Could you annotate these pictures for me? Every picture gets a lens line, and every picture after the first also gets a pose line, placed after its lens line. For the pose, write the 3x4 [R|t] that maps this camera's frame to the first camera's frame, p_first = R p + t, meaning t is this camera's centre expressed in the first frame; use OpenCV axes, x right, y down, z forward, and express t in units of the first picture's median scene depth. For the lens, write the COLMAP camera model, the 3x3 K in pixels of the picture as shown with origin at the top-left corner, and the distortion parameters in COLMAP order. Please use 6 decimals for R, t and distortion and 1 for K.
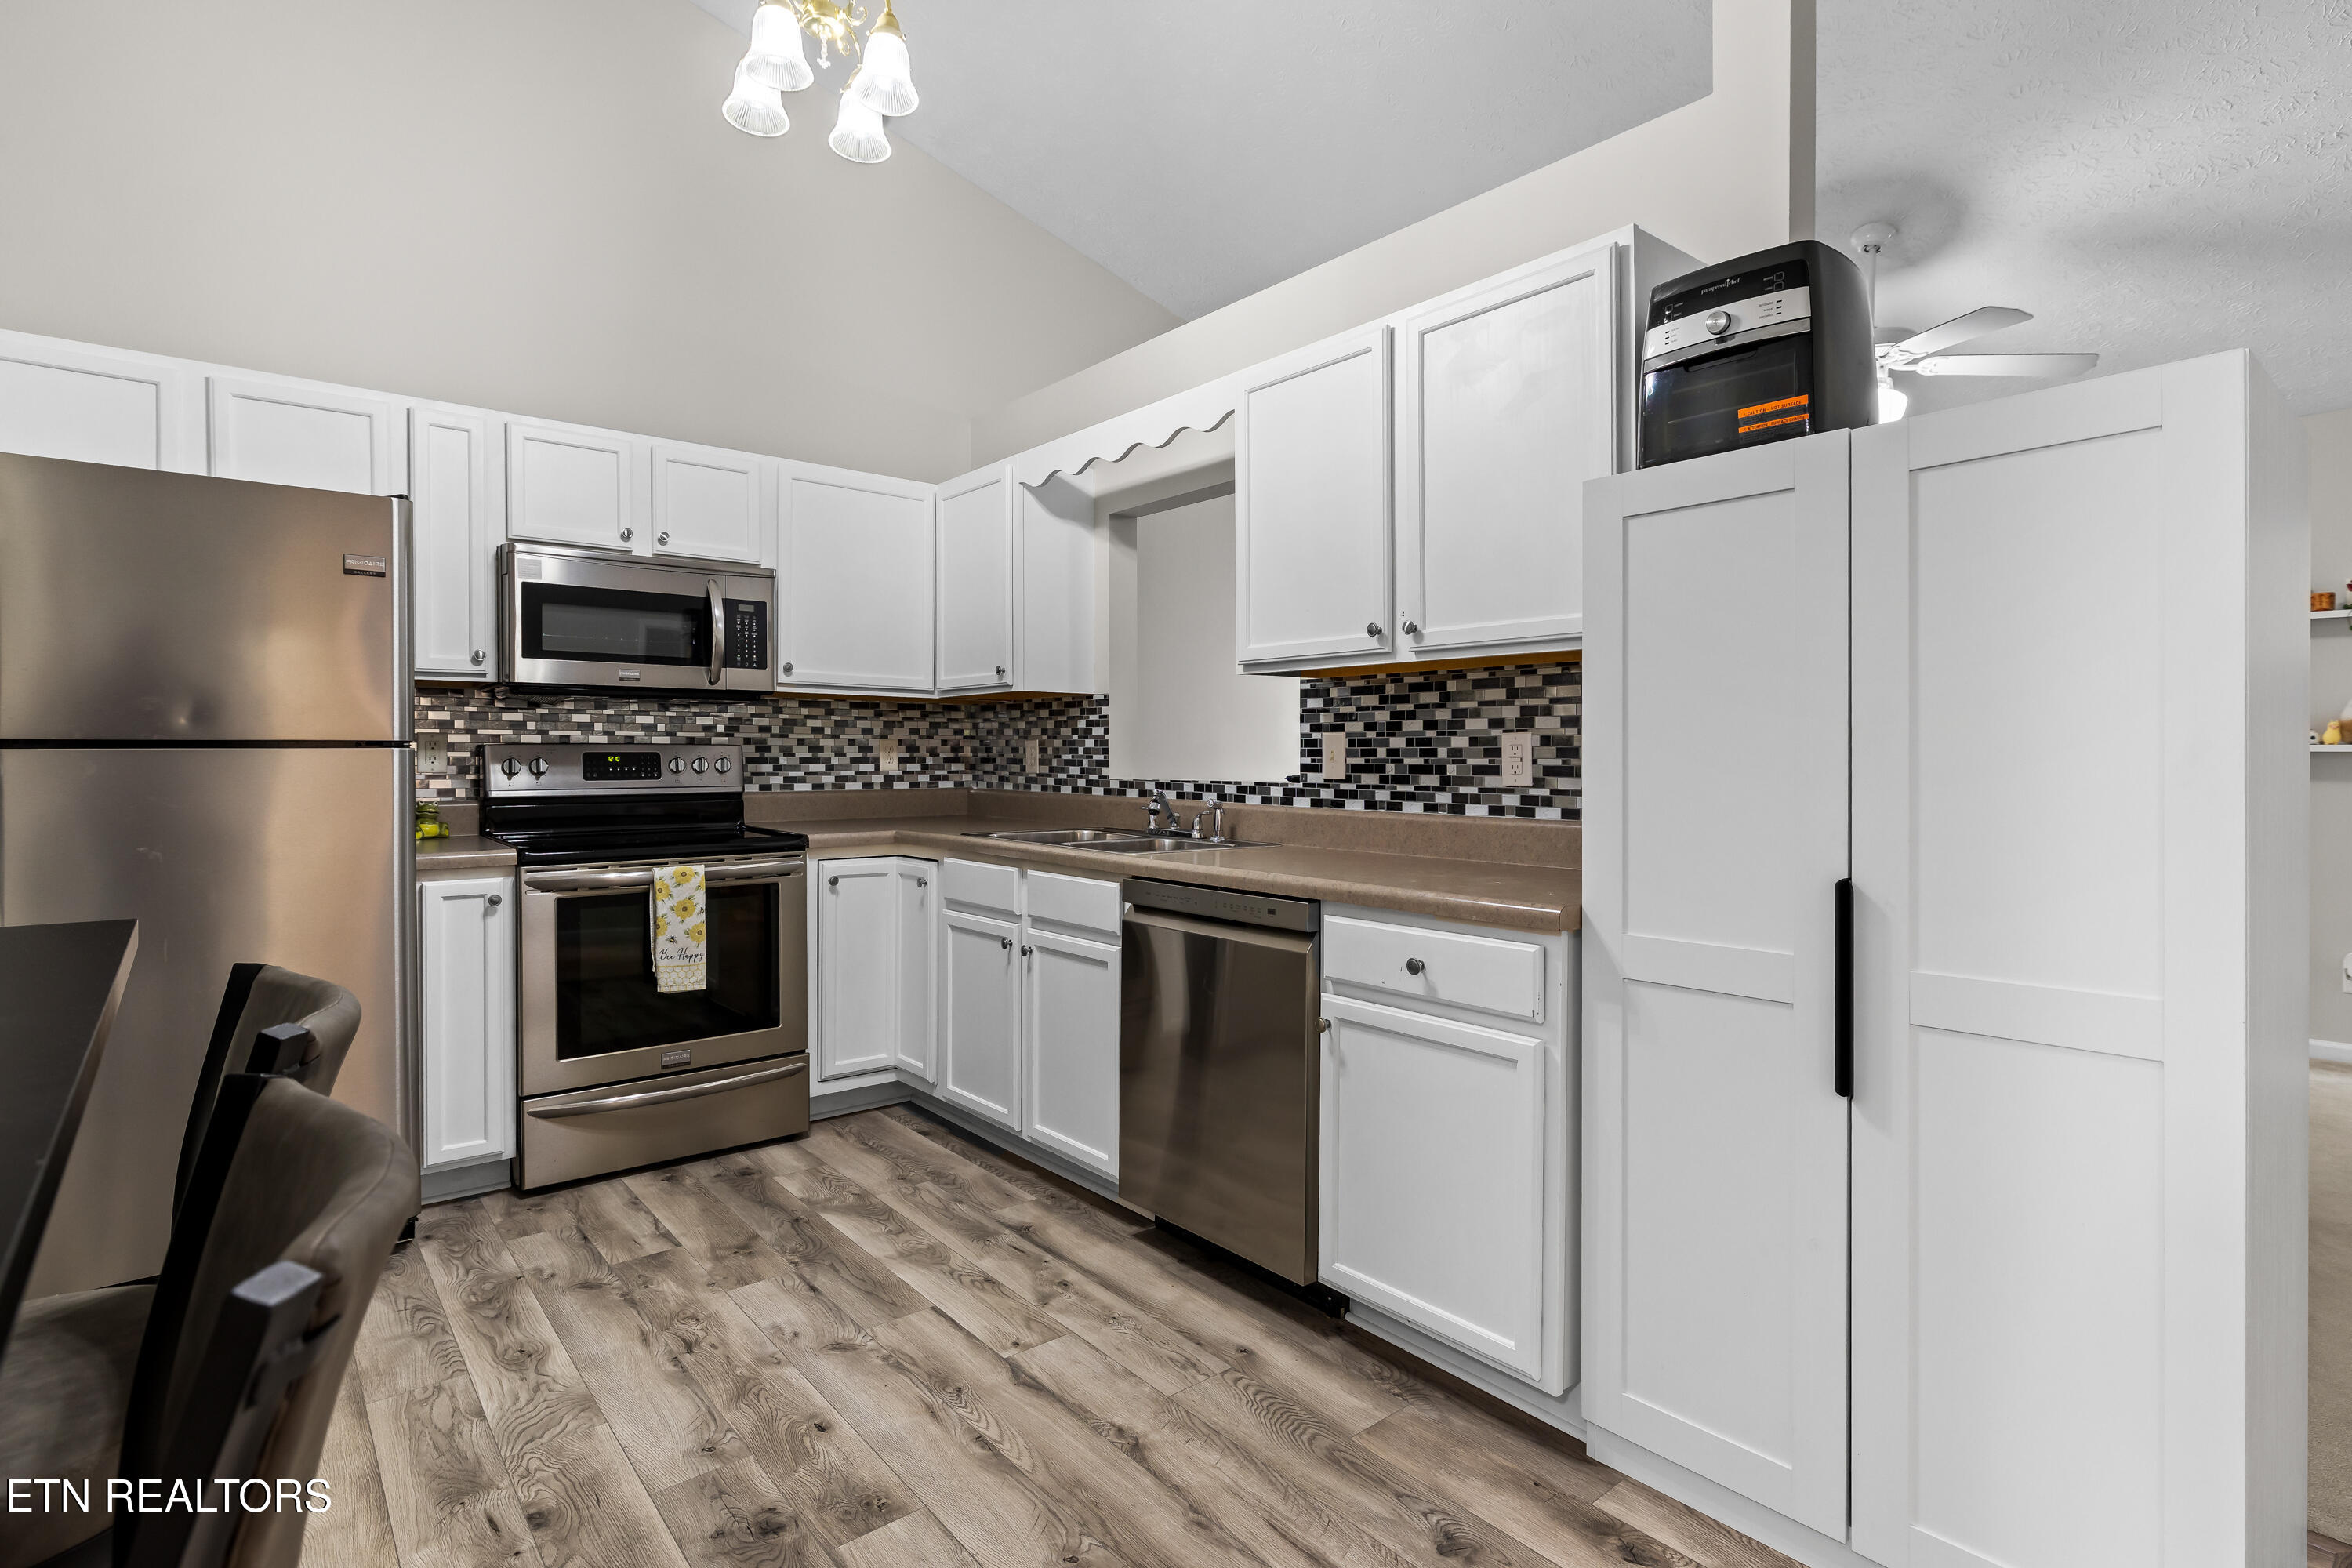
lens RADIAL K [[1154.2, 0, 1164.8], [0, 1154.2, 765.6], [0, 0, 1]] dist [0.001165, -0.000803]
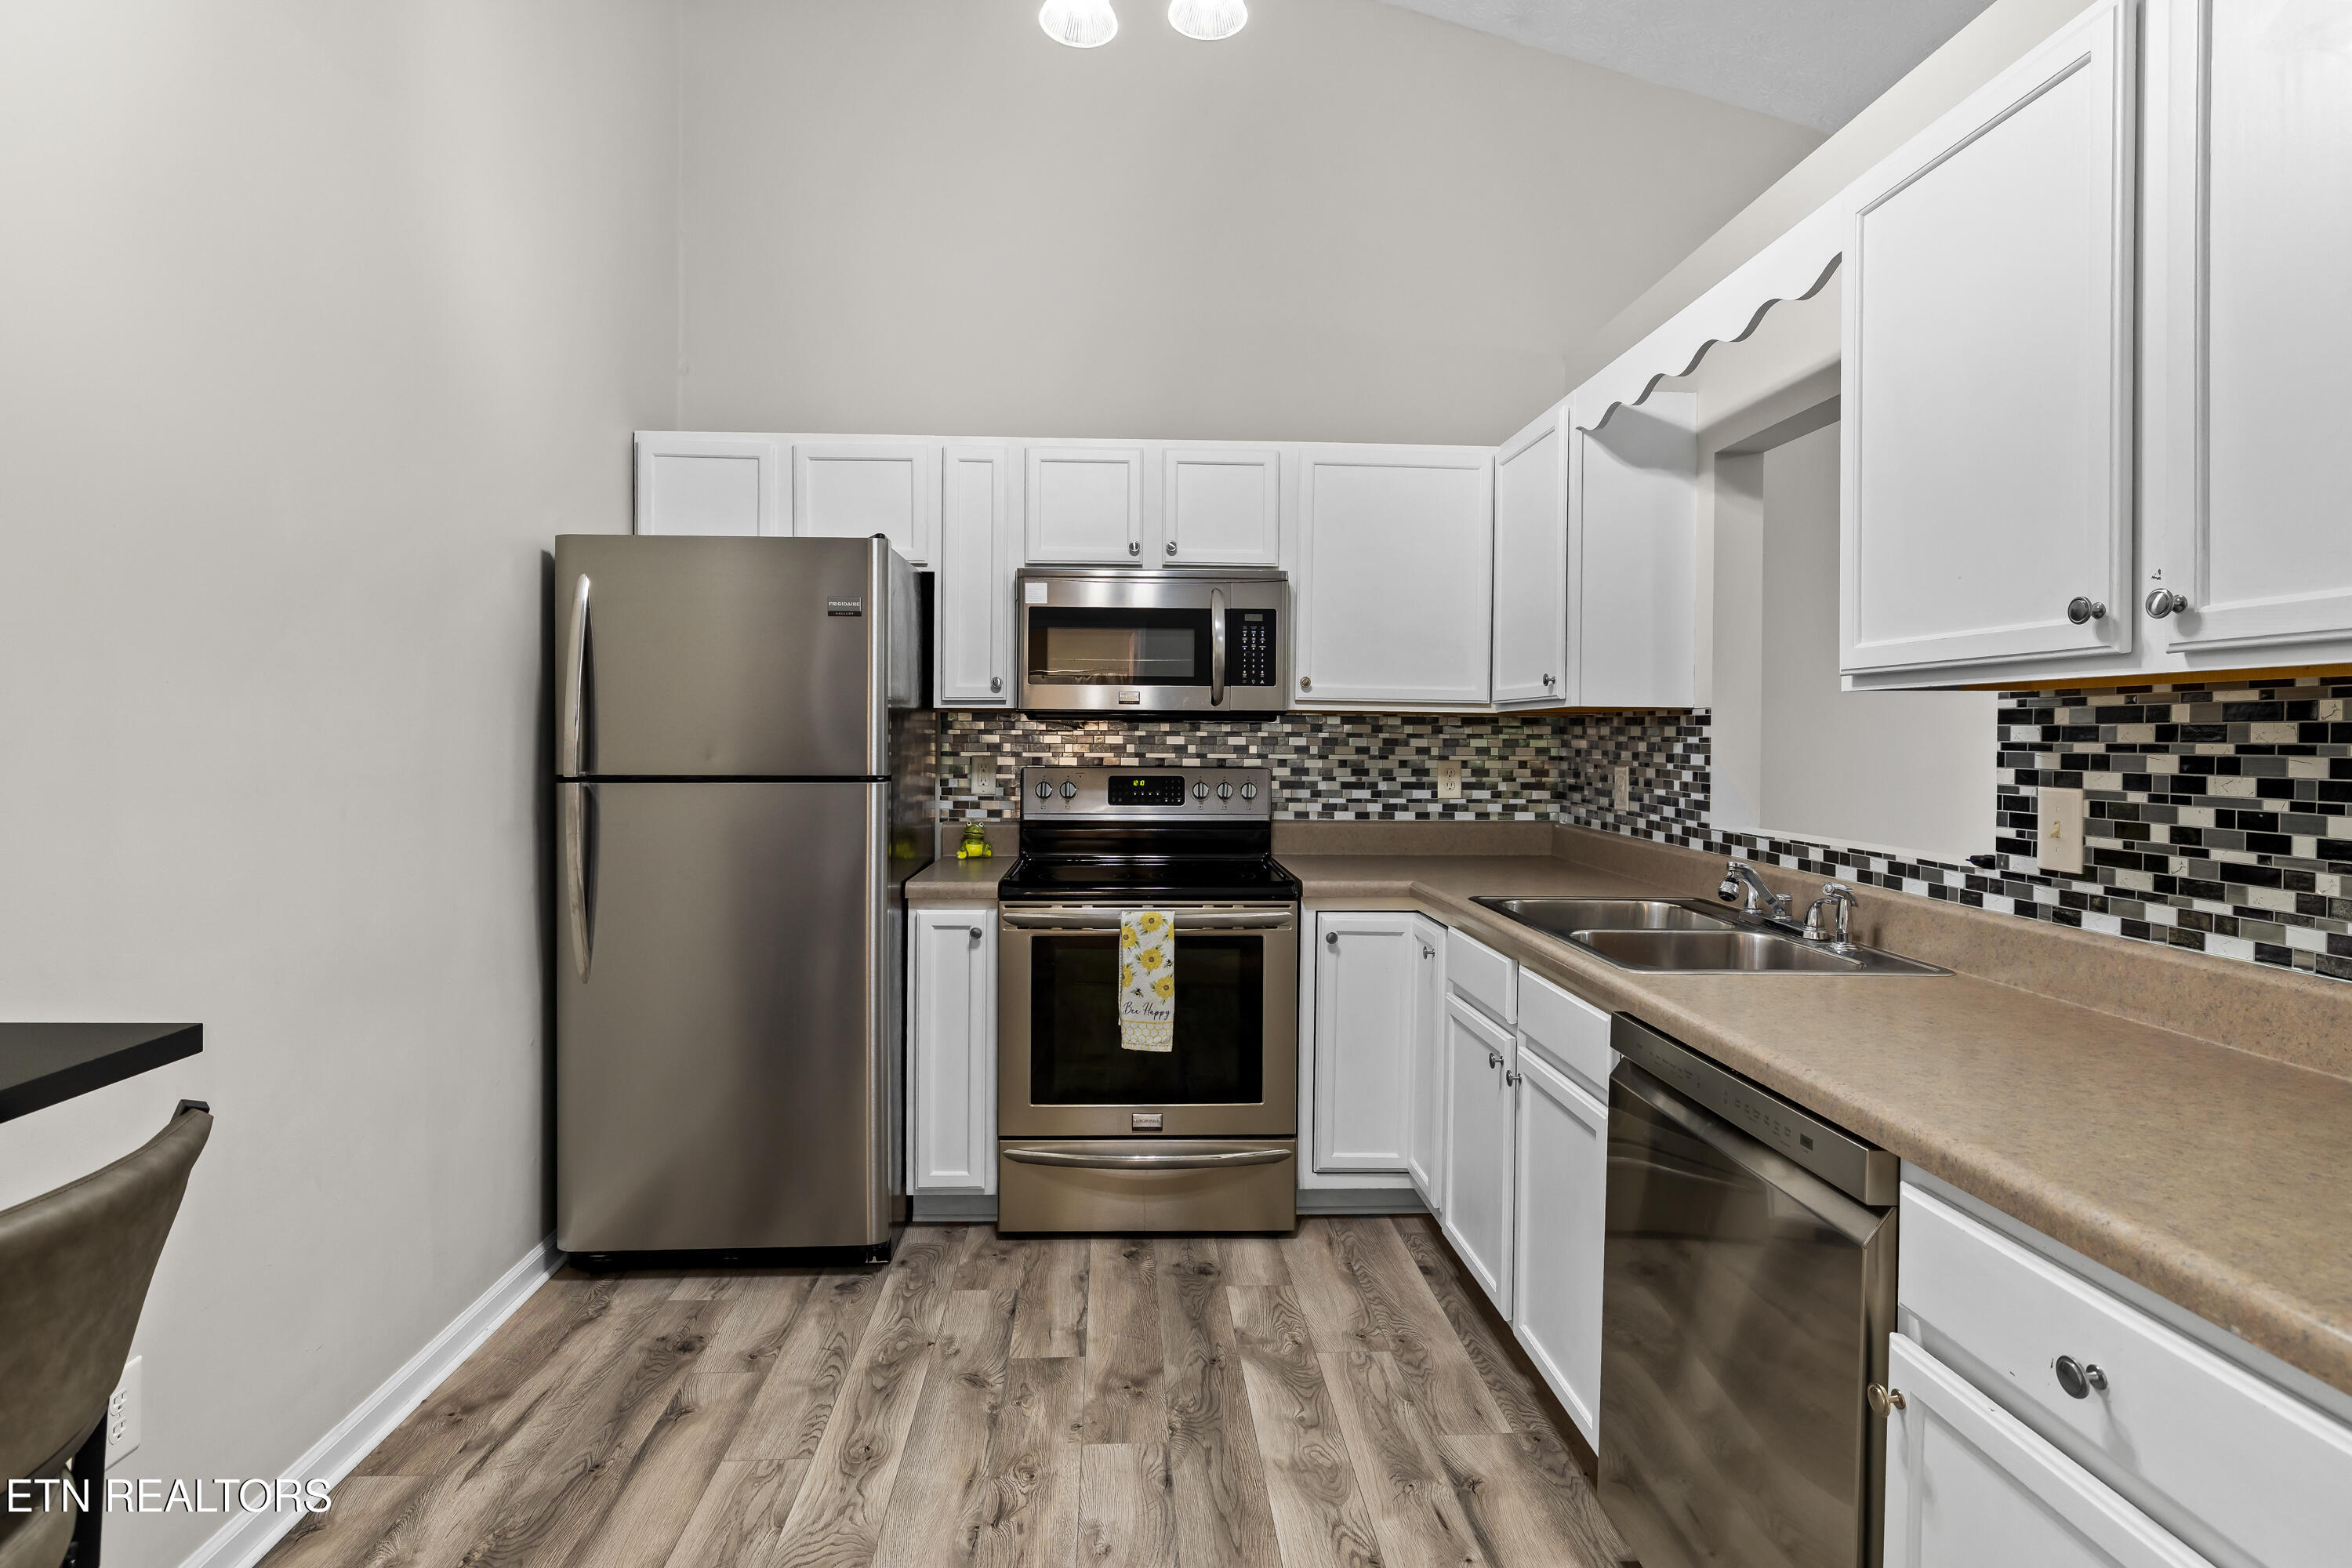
lens RADIAL K [[1154.2, 0, 1162.8], [0, 1154.2, 751.8], [0, 0, 1]] dist [0.001165, -0.000803]
pose [[0.801099, 0.012760, -0.598396, 0.132764], [-0.011952, 0.999914, 0.005321, -0.044105], [0.598413, 0.002889, 0.801183, 0.292068]]
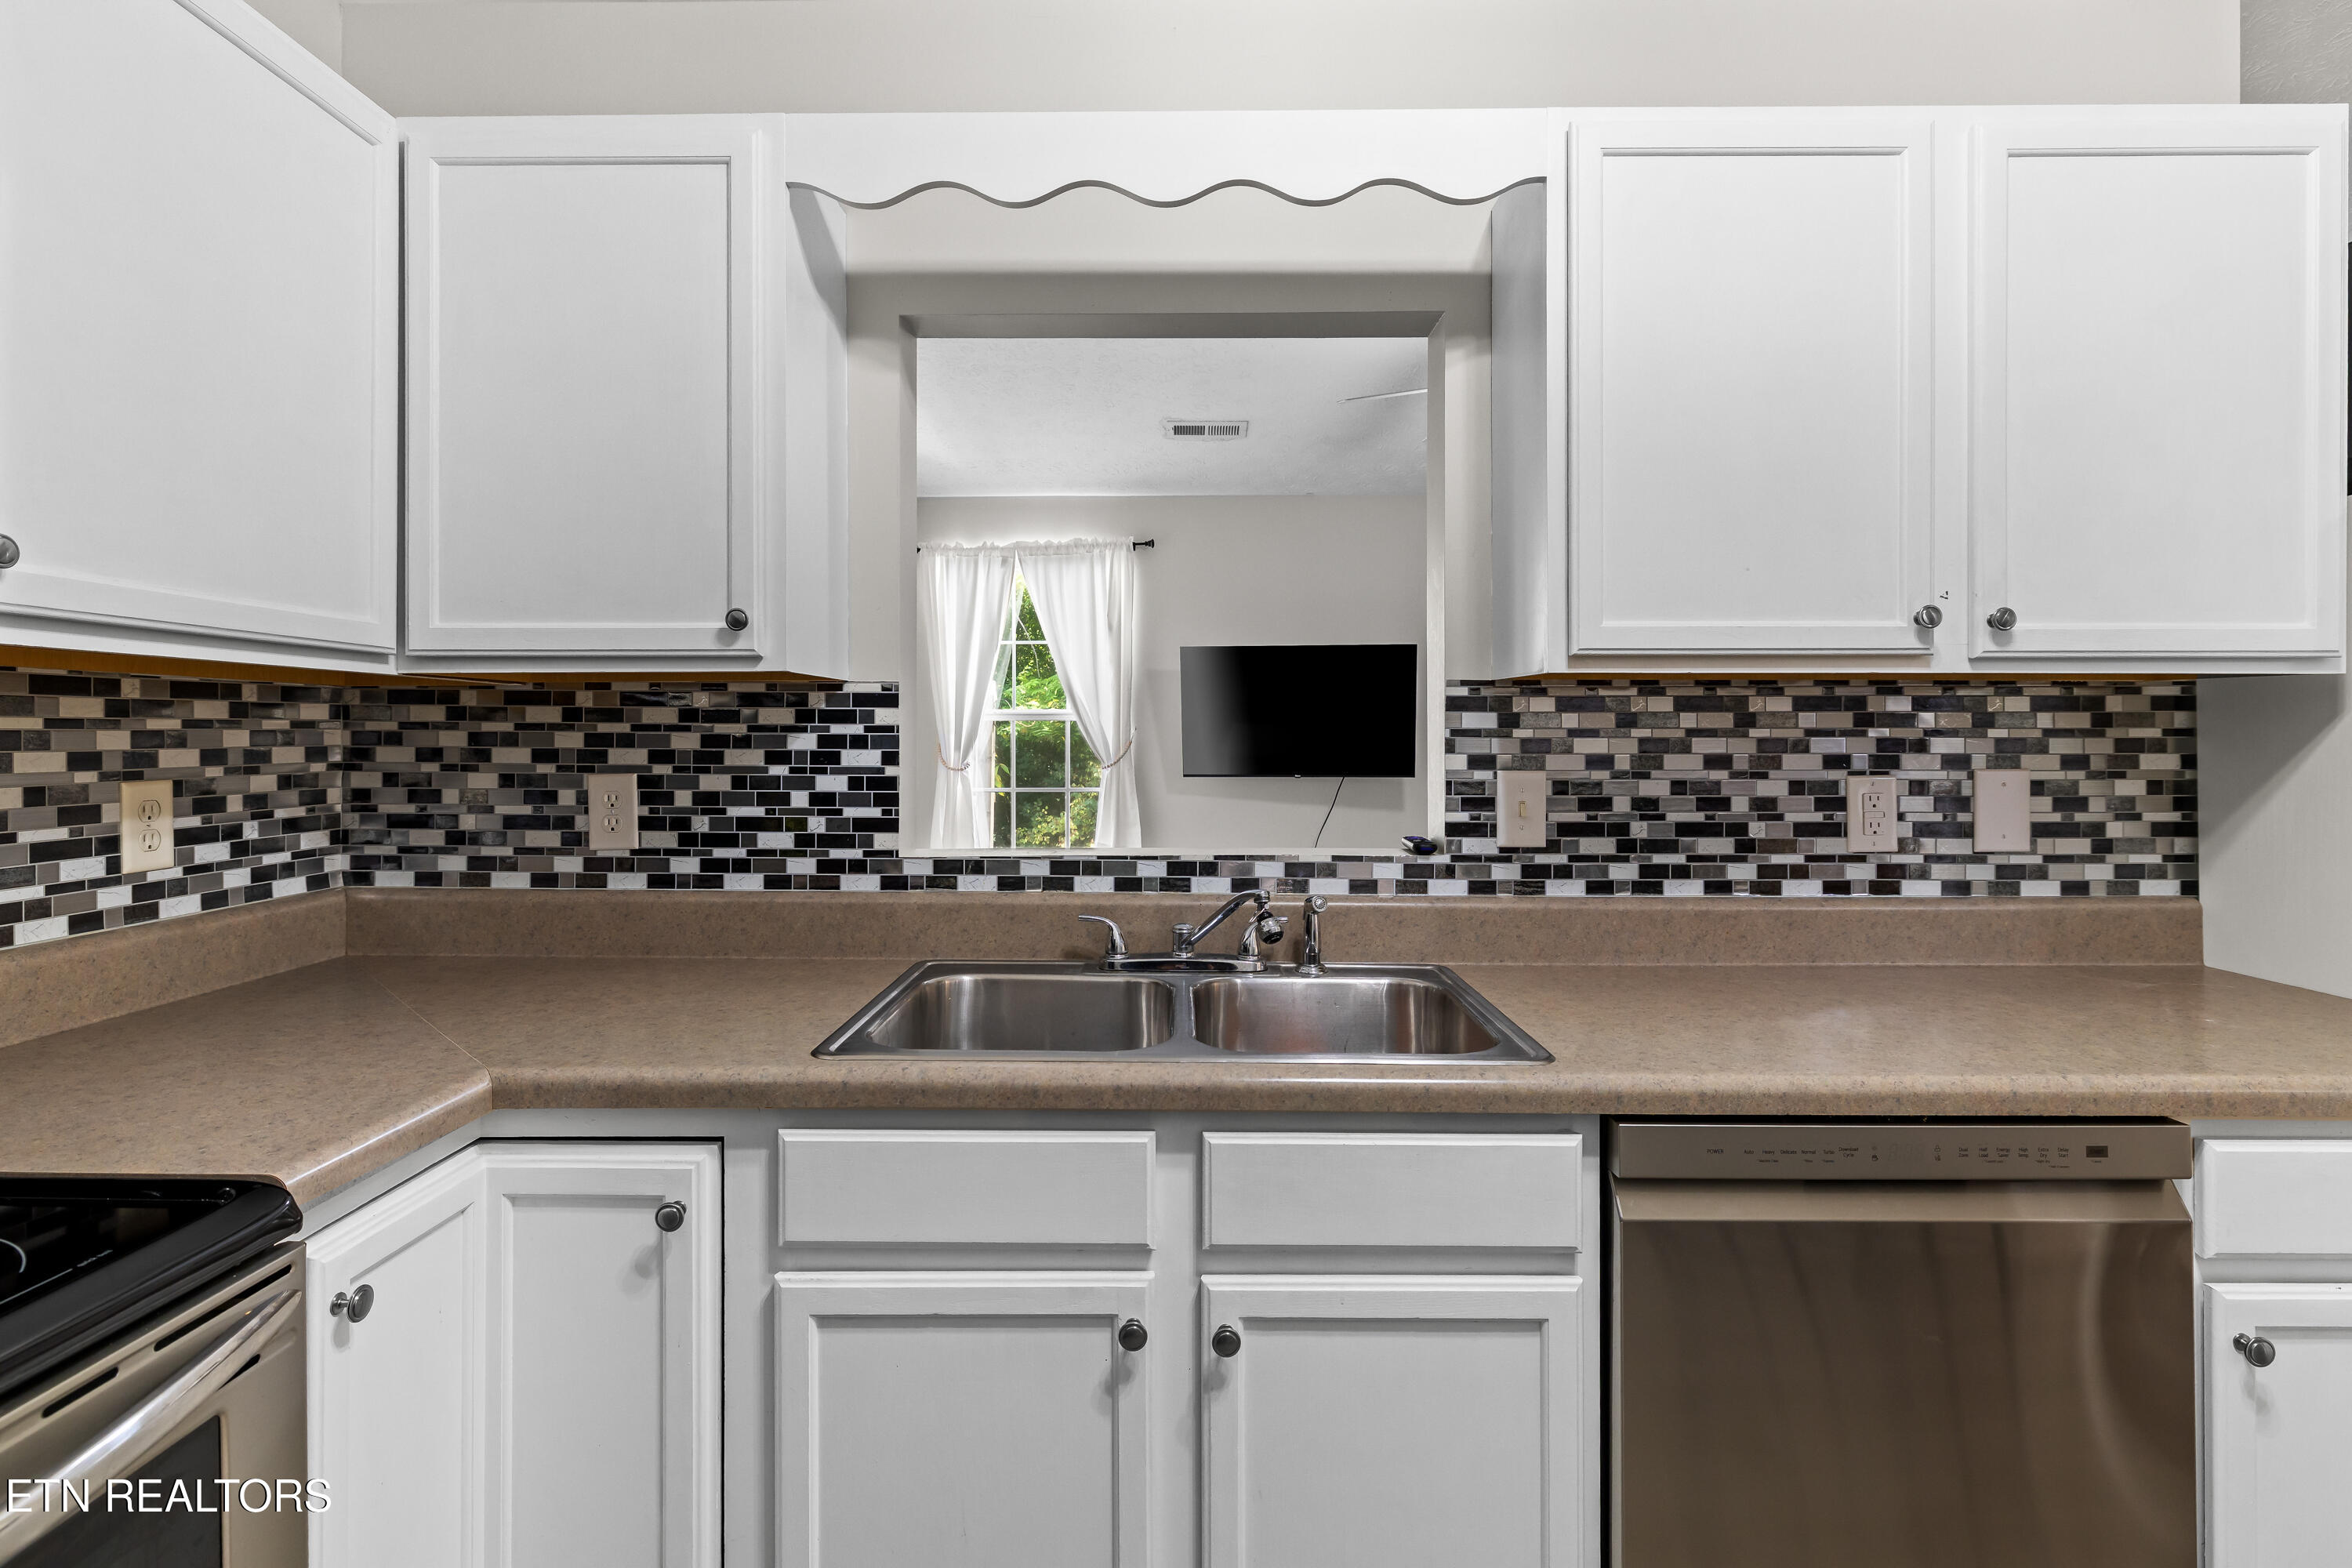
lens RADIAL K [[1154.2, 0, 1182.1], [0, 1154.2, 735.7], [0, 0, 1]] dist [0.001165, -0.000803]
pose [[0.643356, -0.004844, 0.765552, -0.431648], [0.007909, 0.999969, -0.000319, -0.048174], [-0.765526, 0.006260, 0.643374, 0.748042]]
